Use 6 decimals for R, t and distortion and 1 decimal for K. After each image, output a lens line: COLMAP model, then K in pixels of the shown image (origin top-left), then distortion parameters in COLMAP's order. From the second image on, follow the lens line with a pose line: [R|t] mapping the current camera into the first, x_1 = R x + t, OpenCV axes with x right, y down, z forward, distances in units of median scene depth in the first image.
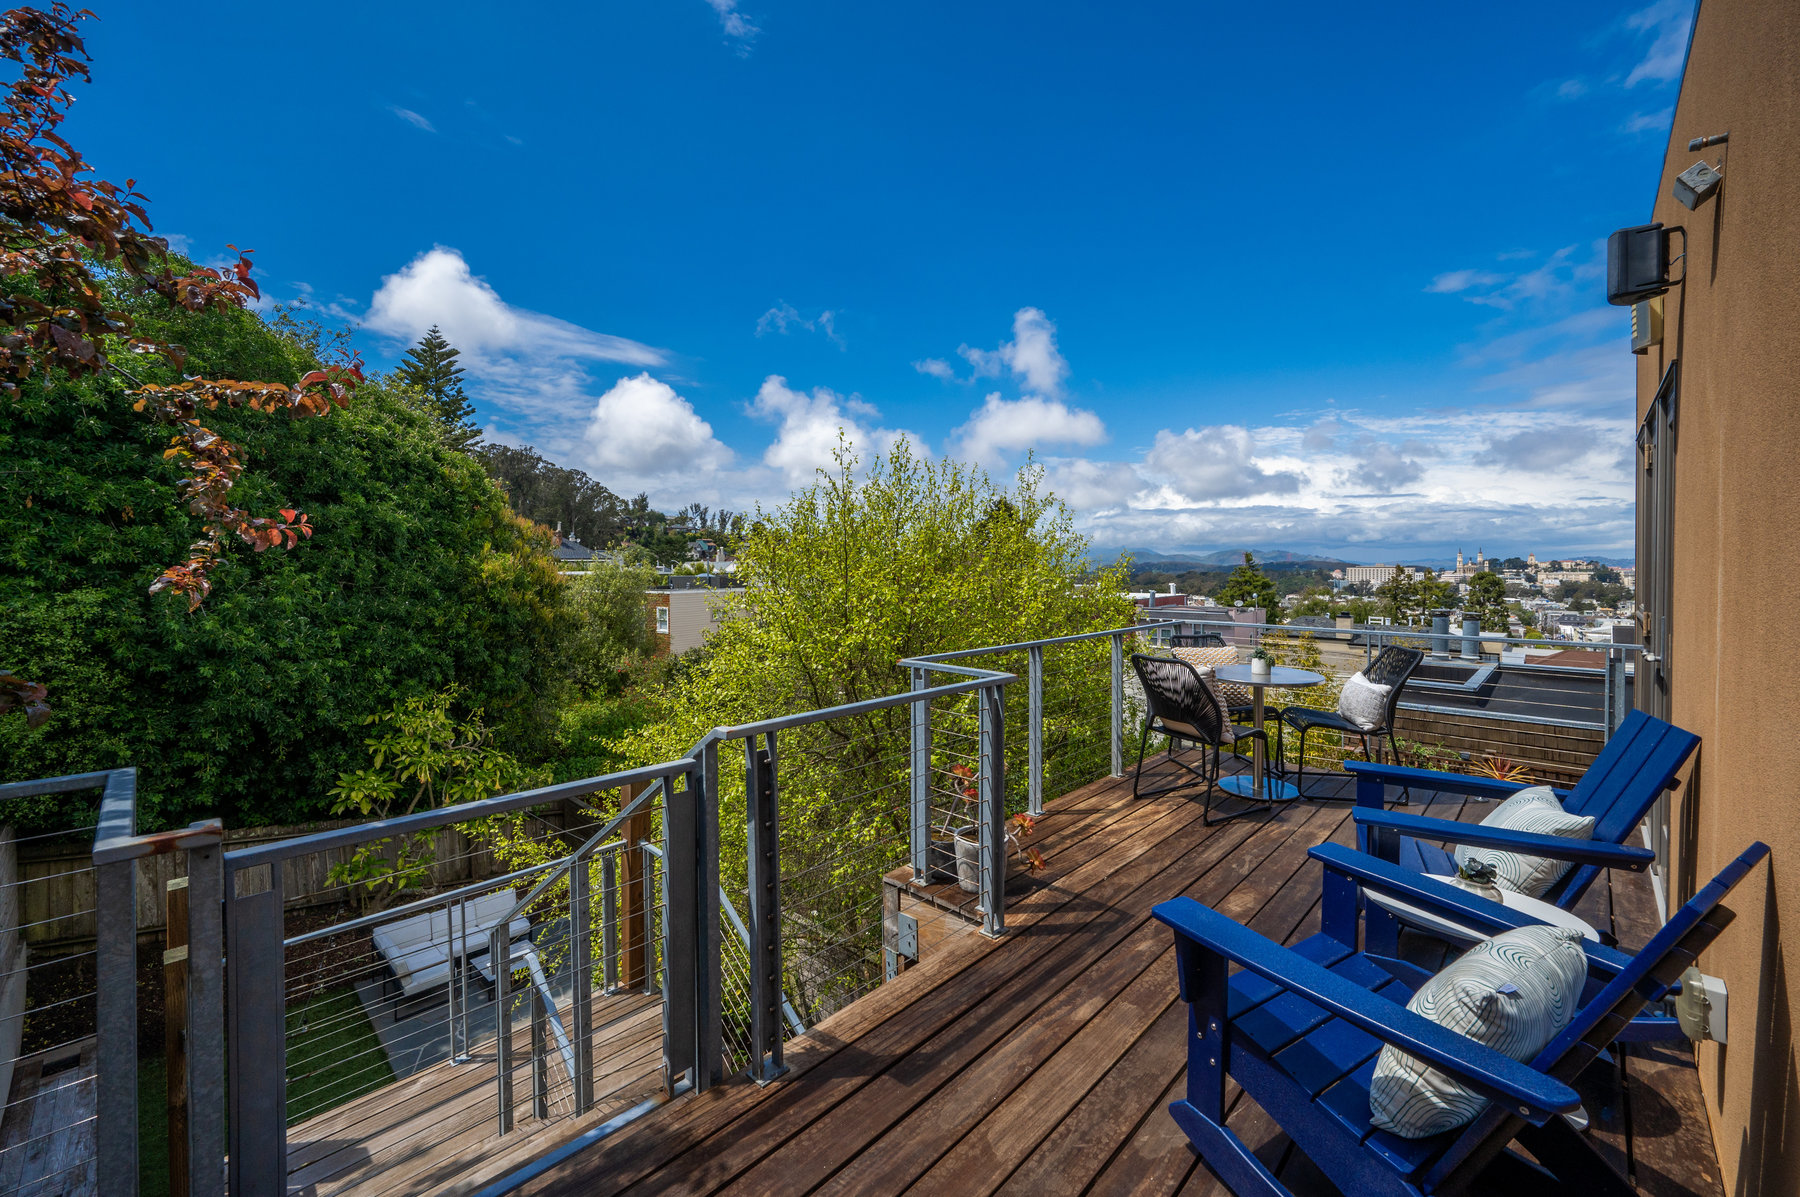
lens RADIAL K [[743.0, 0, 910.8], [0, 743.0, 577.2], [0, 0, 1]] dist [0.000427, 0.000846]
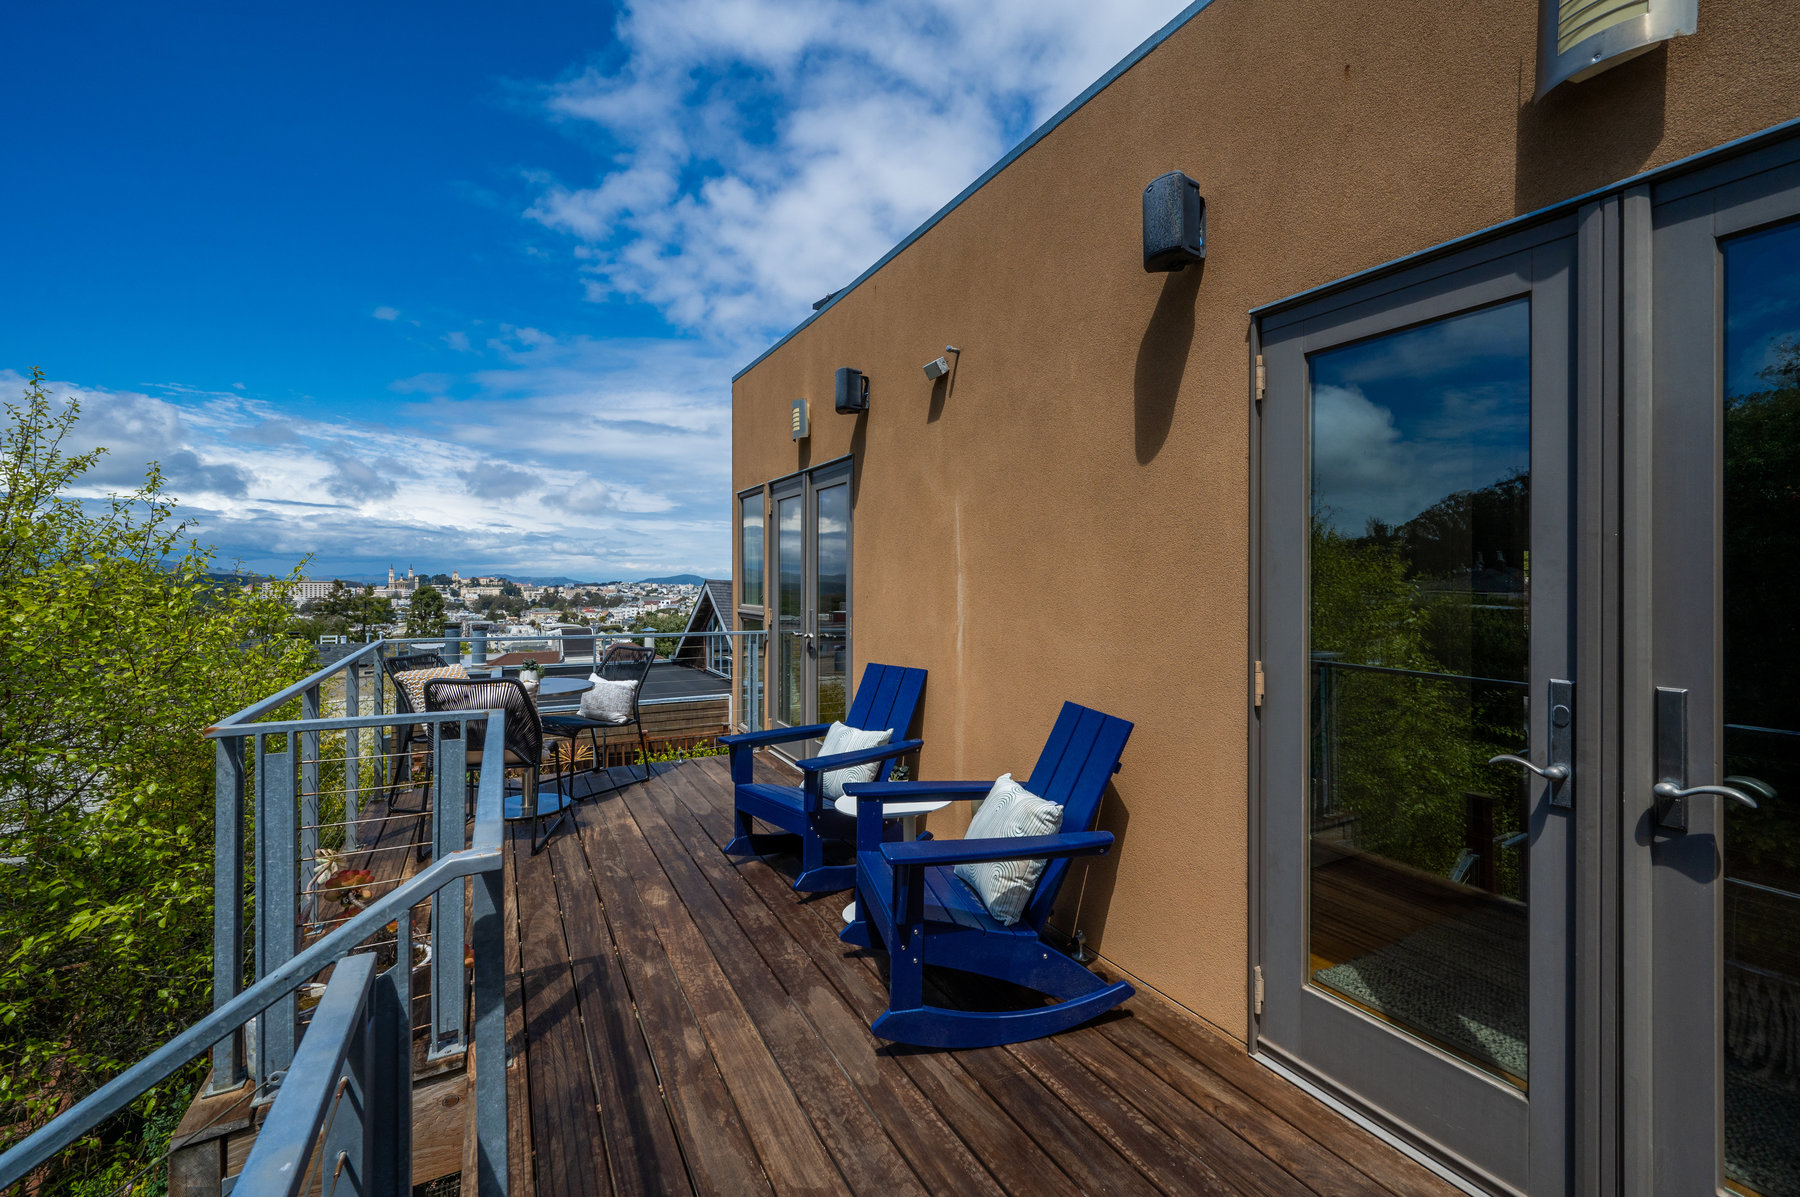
lens RADIAL K [[743.0, 0, 918.8], [0, 743.0, 599.1], [0, 0, 1]] dist [0.000427, 0.000846]
pose [[0.305029, -0.016125, 0.952207, -0.042796], [0.008031, 0.999865, 0.014359, 0.001345], [-0.952309, 0.003268, 0.305117, 0.034719]]
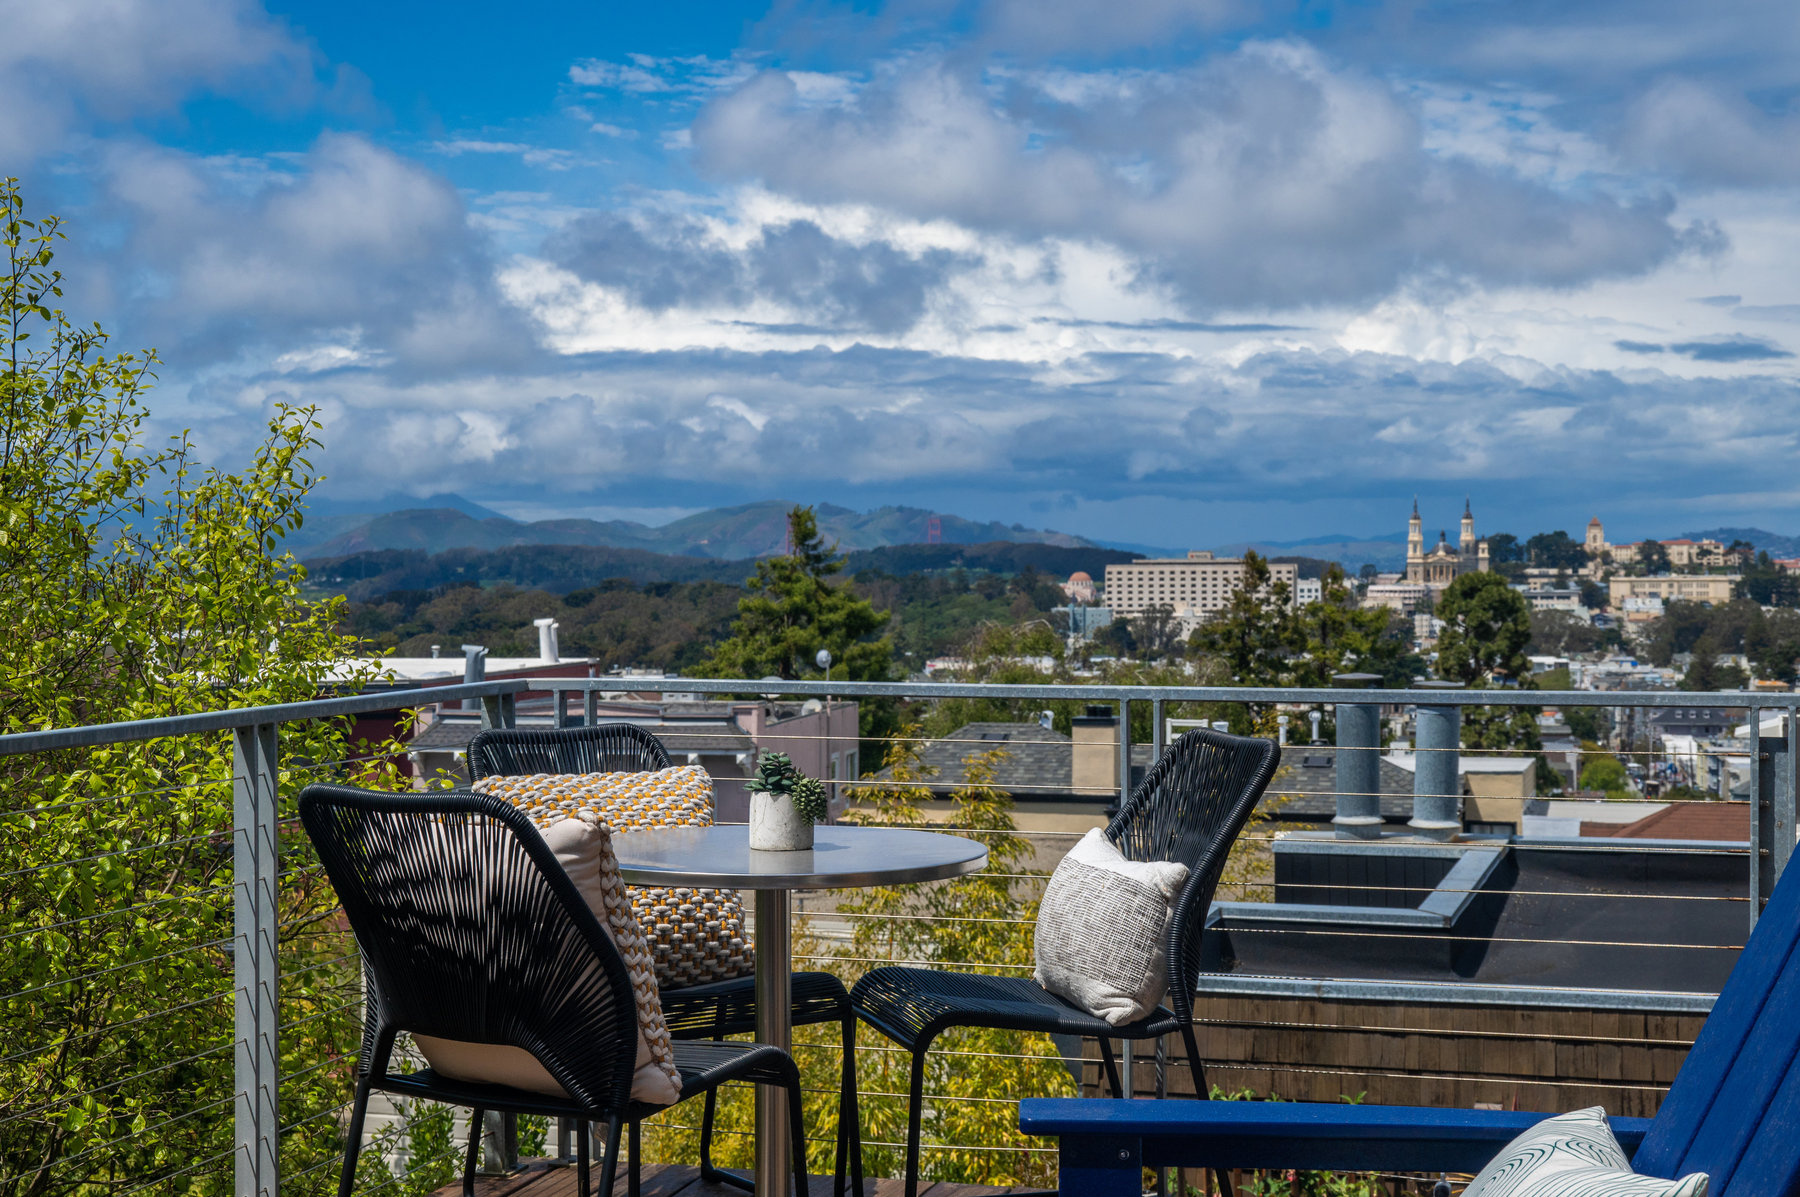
lens RADIAL K [[2873.9, 0, 915.2], [0, 2873.9, 616.6], [0, 0, 1]] dist [0.046677, 0.000000]
pose [[0.894381, -0.011976, 0.447145, 0.007203], [0.010734, 0.999928, 0.005311, 0.006099], [-0.447176, 0.000049, 0.894446, 0.006122]]
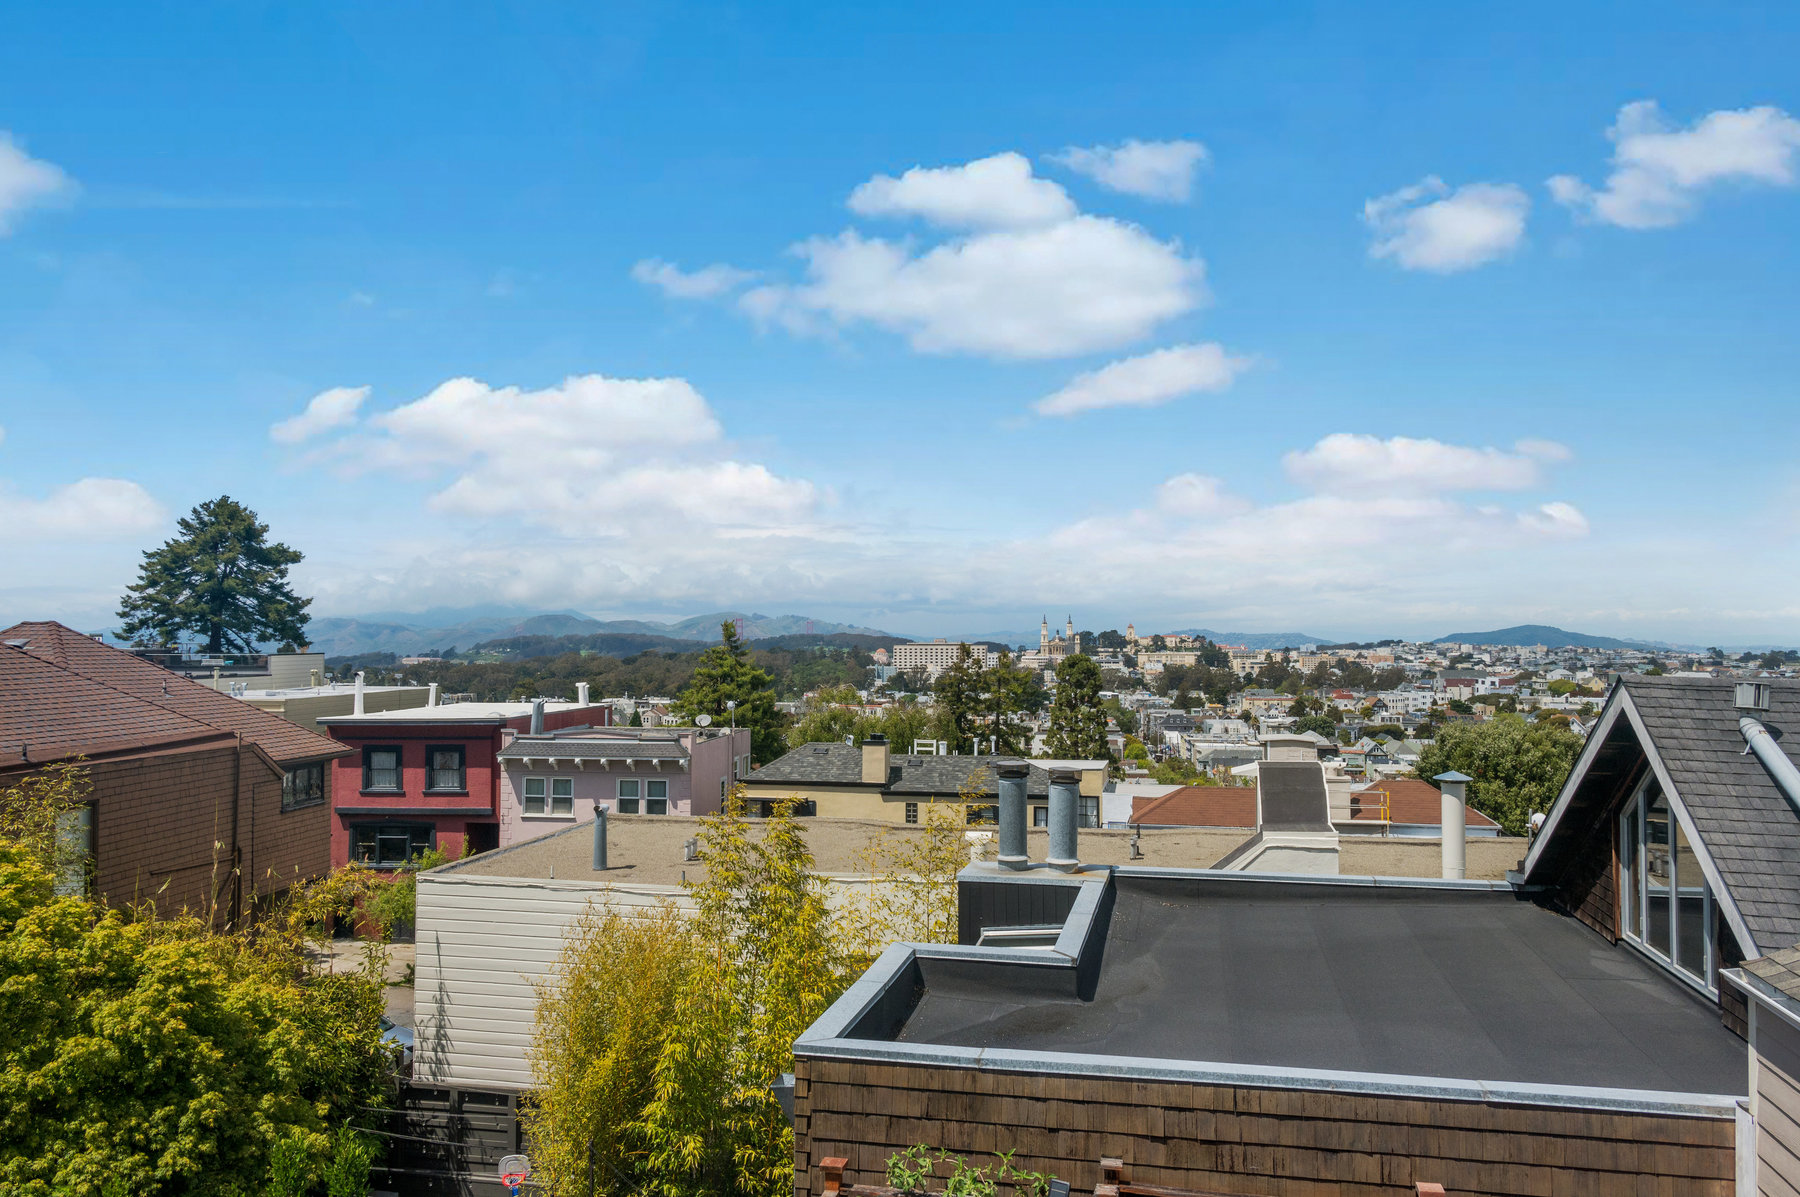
lens RADIAL K [[1385.8, 0, 917.1], [0, 1385.8, 611.3], [0, 0, 1]] dist [0.049748, -0.007172]
pose [[0.855413, 0.012234, 0.517802, 0.112293], [0.006239, 0.999405, -0.033920, -0.012821], [-0.517909, 0.032246, 0.854828, 0.151548]]
